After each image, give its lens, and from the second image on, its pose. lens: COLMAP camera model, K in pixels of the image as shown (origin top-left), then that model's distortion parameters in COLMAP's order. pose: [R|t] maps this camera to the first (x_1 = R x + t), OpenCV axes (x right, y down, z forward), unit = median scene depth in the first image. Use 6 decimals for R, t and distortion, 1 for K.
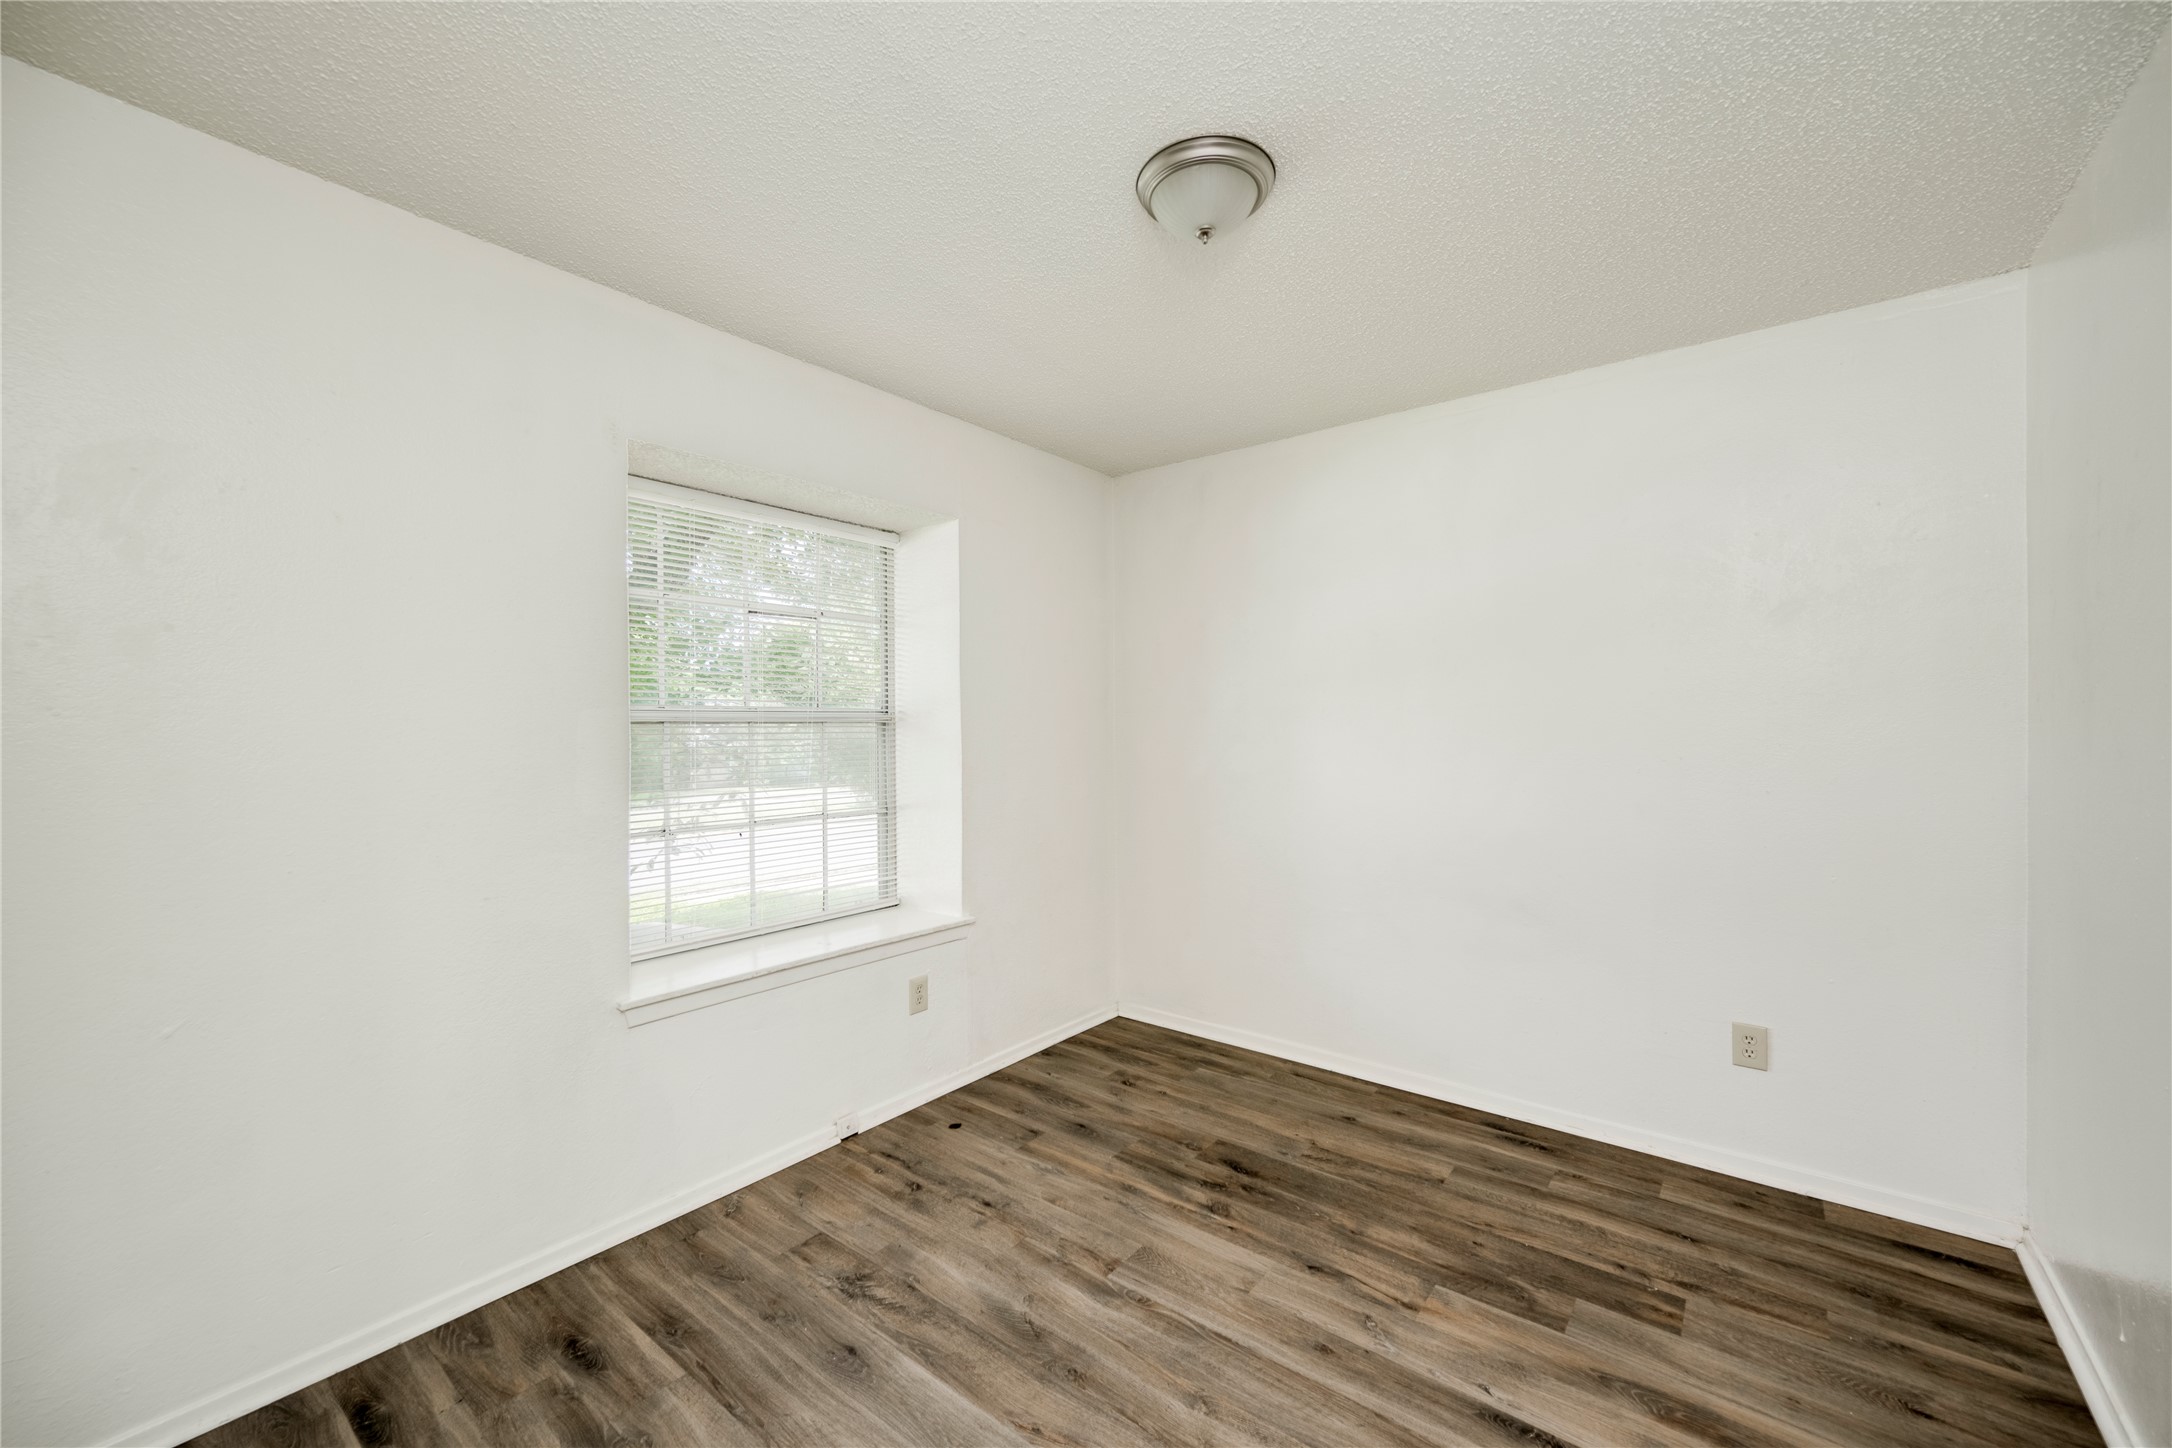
lens RADIAL K [[868.5, 0, 1099.8], [0, 868.5, 724.8], [0, 0, 1]] dist [-0.003860, 0.000609]
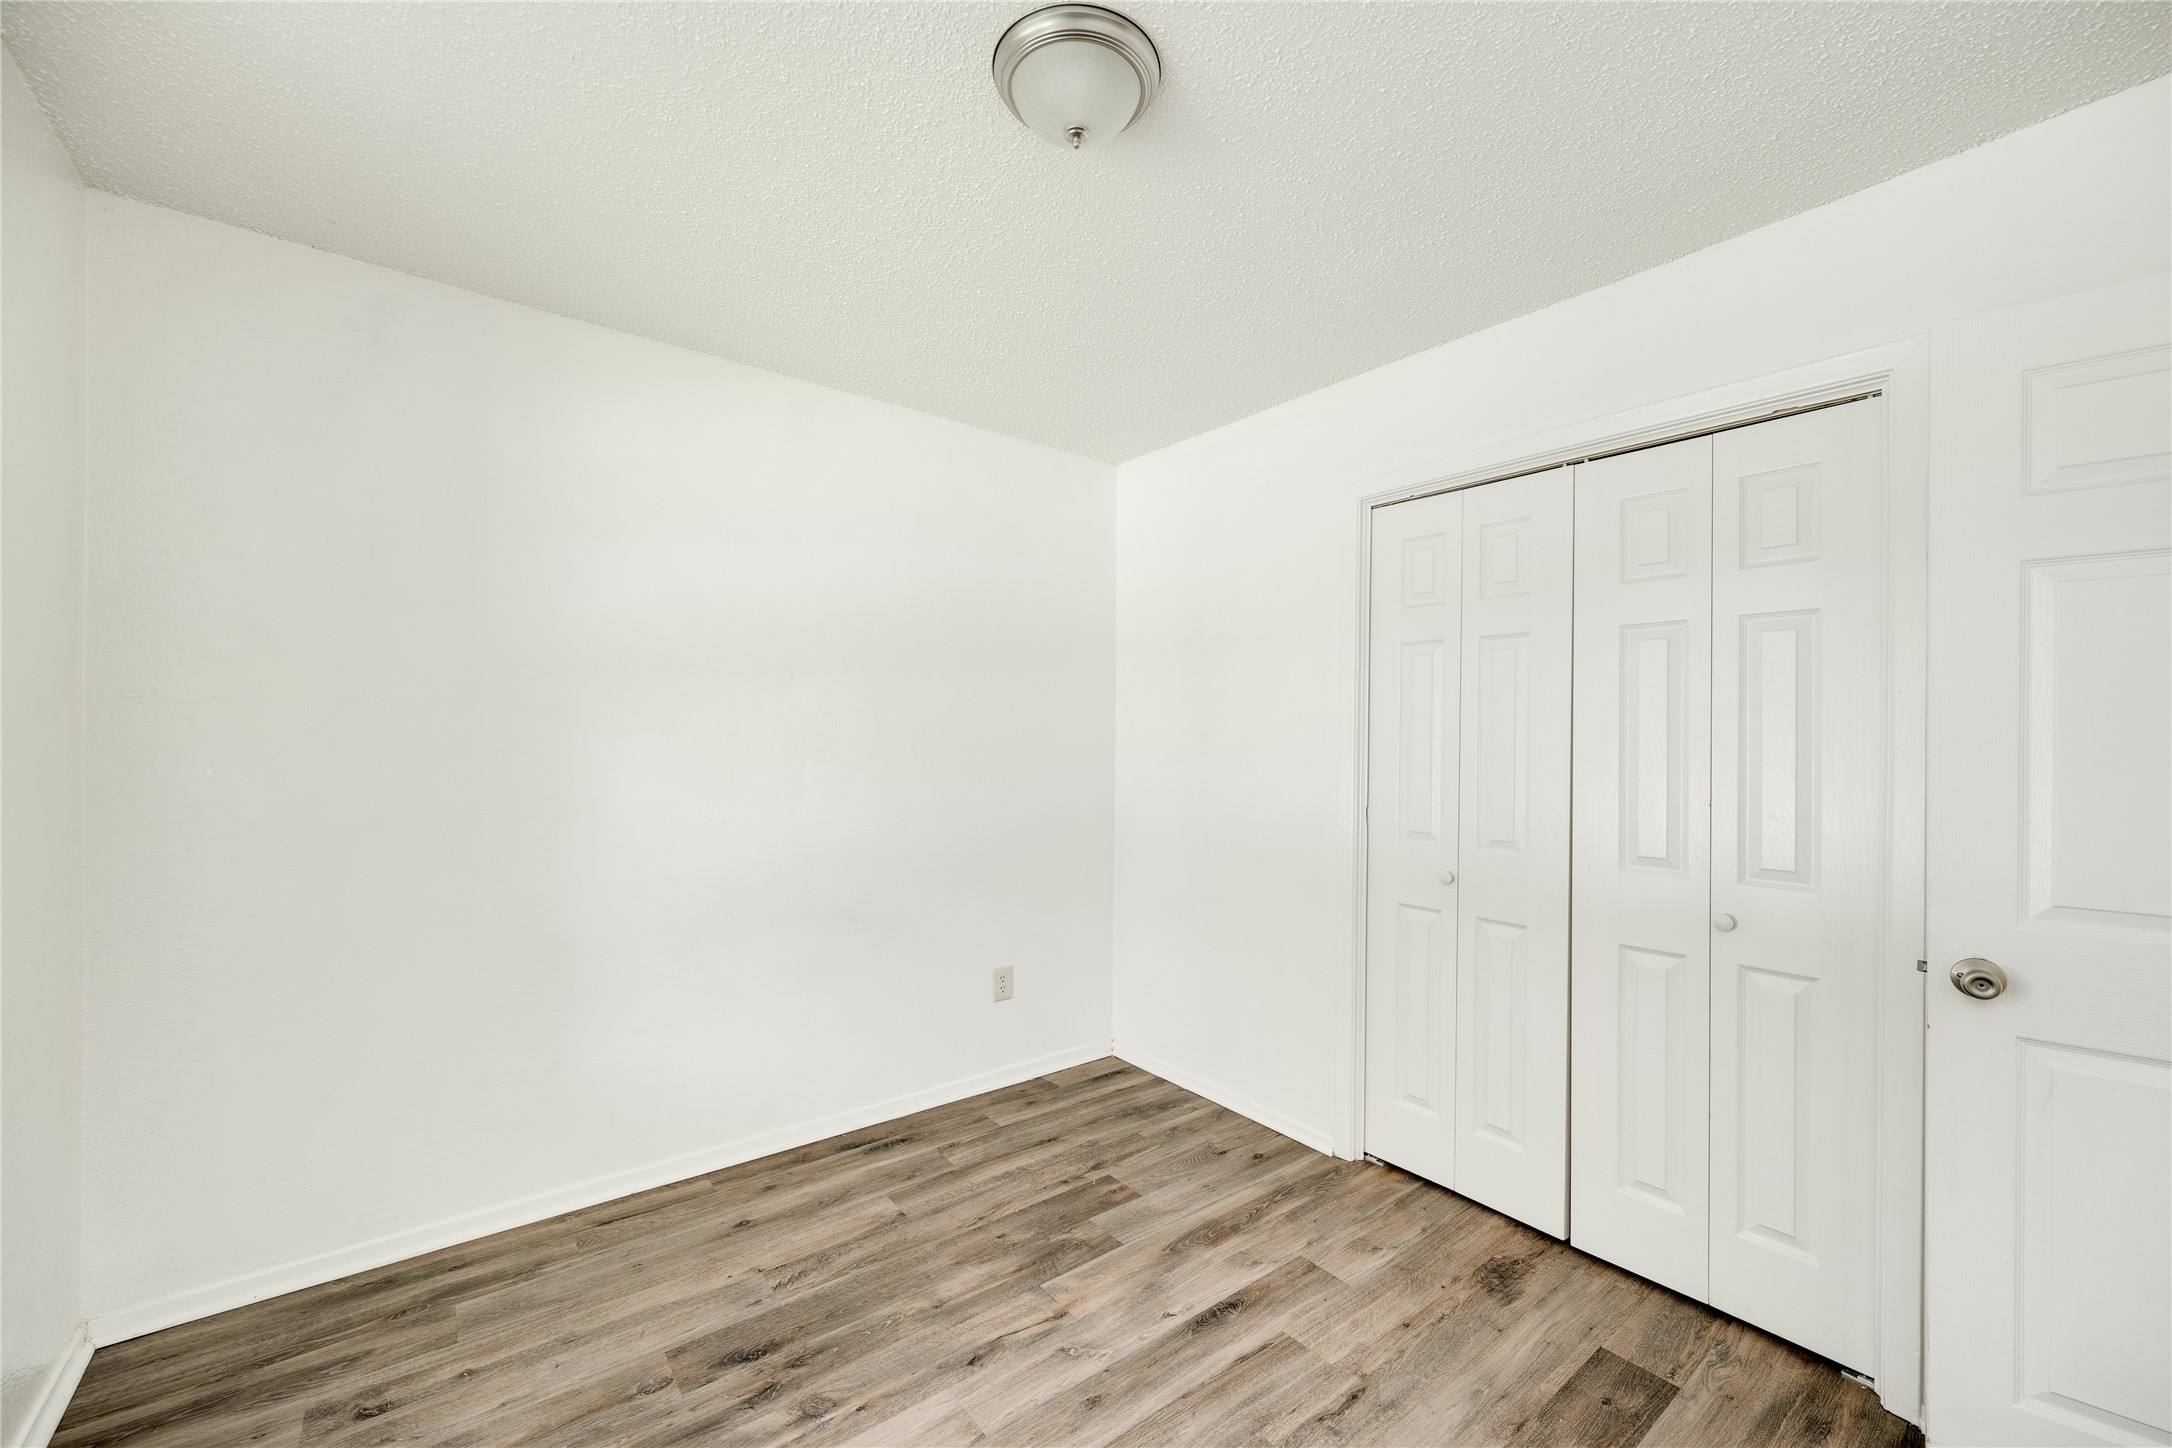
lens RADIAL K [[868.5, 0, 1095.7], [0, 868.5, 726.0], [0, 0, 1]] dist [-0.003860, 0.000609]
pose [[0.218811, 0.013358, 0.975676, -0.515207], [-0.012256, 0.999865, -0.010941, 0.001420], [-0.975690, -0.009564, 0.218945, 0.622075]]
